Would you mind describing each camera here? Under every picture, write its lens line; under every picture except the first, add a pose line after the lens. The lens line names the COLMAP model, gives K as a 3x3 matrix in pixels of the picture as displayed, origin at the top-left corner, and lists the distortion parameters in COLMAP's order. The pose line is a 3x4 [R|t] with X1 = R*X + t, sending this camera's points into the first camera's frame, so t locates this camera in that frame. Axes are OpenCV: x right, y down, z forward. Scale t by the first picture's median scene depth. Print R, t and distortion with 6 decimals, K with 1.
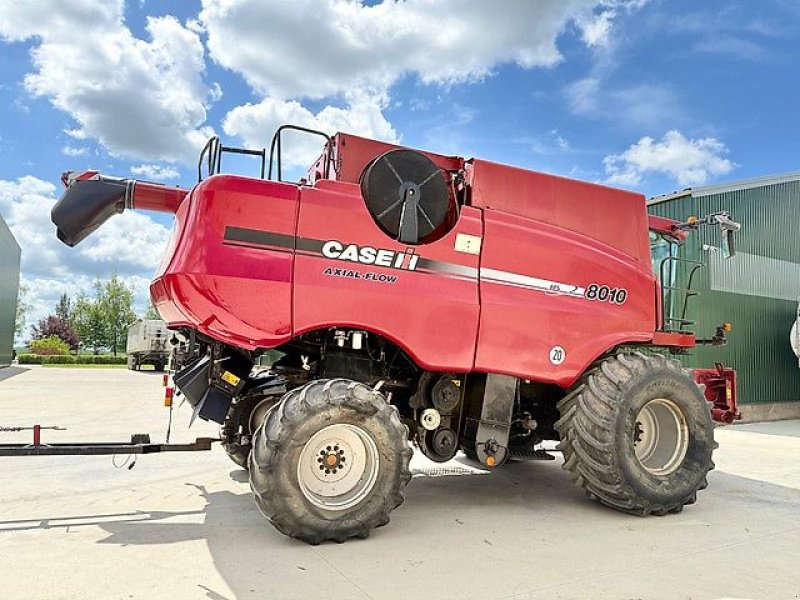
lens RADIAL K [[593.9, 0, 400.0], [0, 593.9, 300.0], [0, 0, 1]] dist [0.056415, -0.079857]
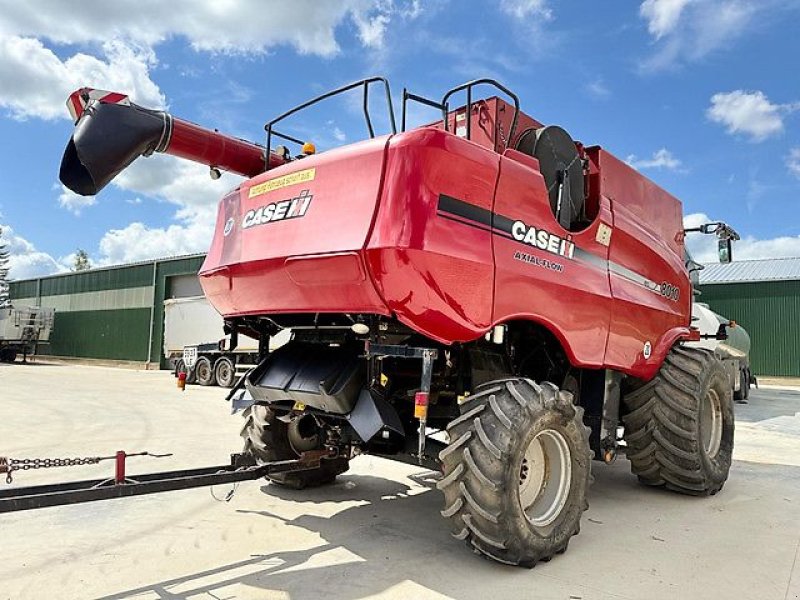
lens RADIAL K [[599.5, 0, 400.0], [0, 599.5, 300.0], [0, 0, 1]] dist [-0.005951, -0.001767]
pose [[0.917233, 0.032224, 0.397046, -0.583341], [-0.041125, 0.999057, 0.013922, 0.011035], [-0.396223, -0.029098, 0.917693, 0.243557]]
